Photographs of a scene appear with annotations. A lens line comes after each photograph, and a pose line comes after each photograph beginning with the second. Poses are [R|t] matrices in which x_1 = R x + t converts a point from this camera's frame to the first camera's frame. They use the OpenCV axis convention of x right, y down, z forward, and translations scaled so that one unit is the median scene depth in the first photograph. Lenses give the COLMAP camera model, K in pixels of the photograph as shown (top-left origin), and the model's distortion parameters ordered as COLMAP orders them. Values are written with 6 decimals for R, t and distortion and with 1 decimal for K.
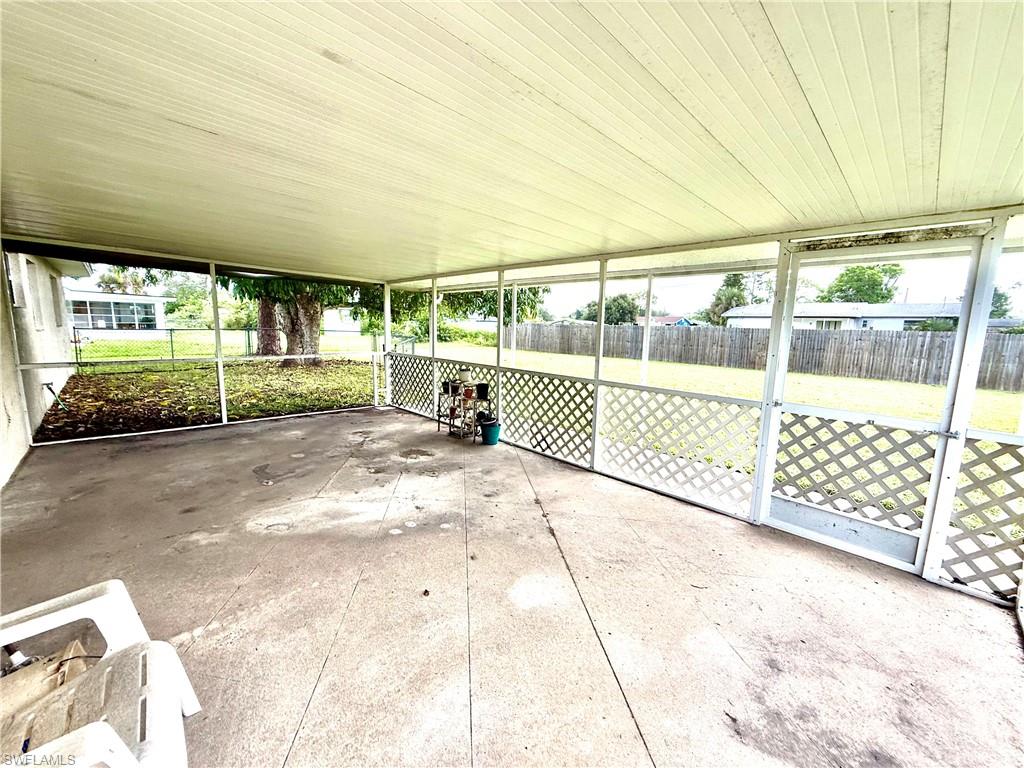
lens RADIAL K [[407.8, 0, 511.9], [0, 407.8, 387.2], [0, 0, 1]] dist [-0.002147, 0.000085]
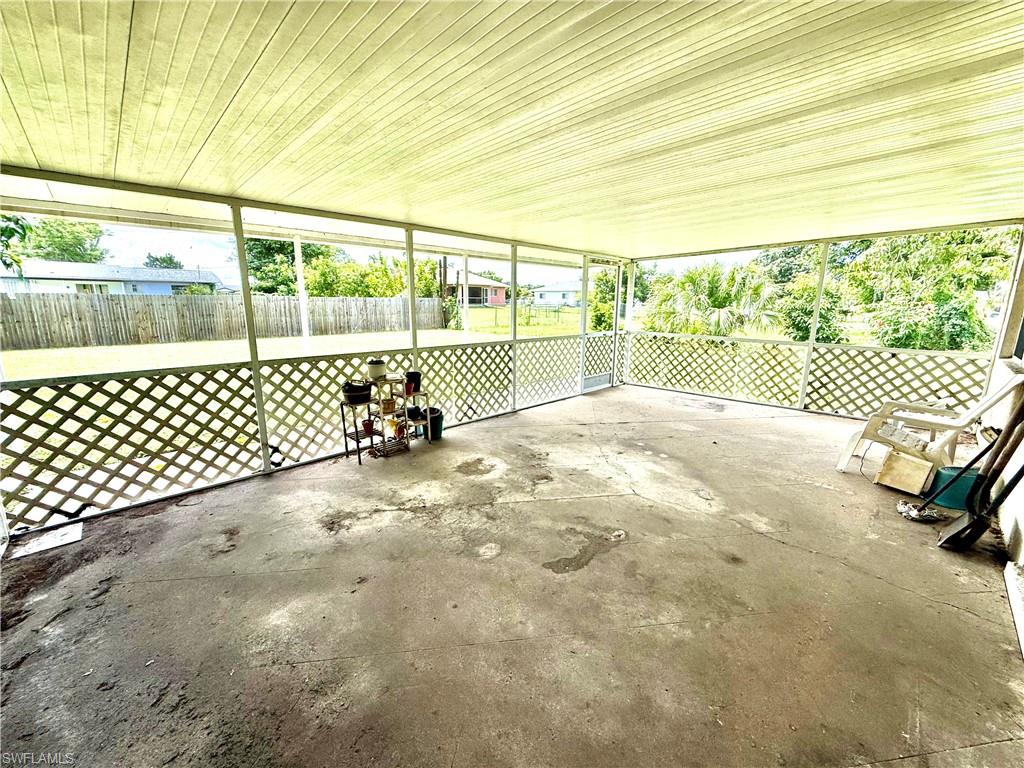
lens RADIAL K [[407.8, 0, 508.6], [0, 407.8, 383.6], [0, 0, 1]] dist [-0.002147, 0.000085]
pose [[0.001490, -0.222146, 0.975012, -1.010934], [0.144697, 0.964800, 0.219598, -0.160186], [-0.989475, 0.140755, 0.033581, 0.934174]]
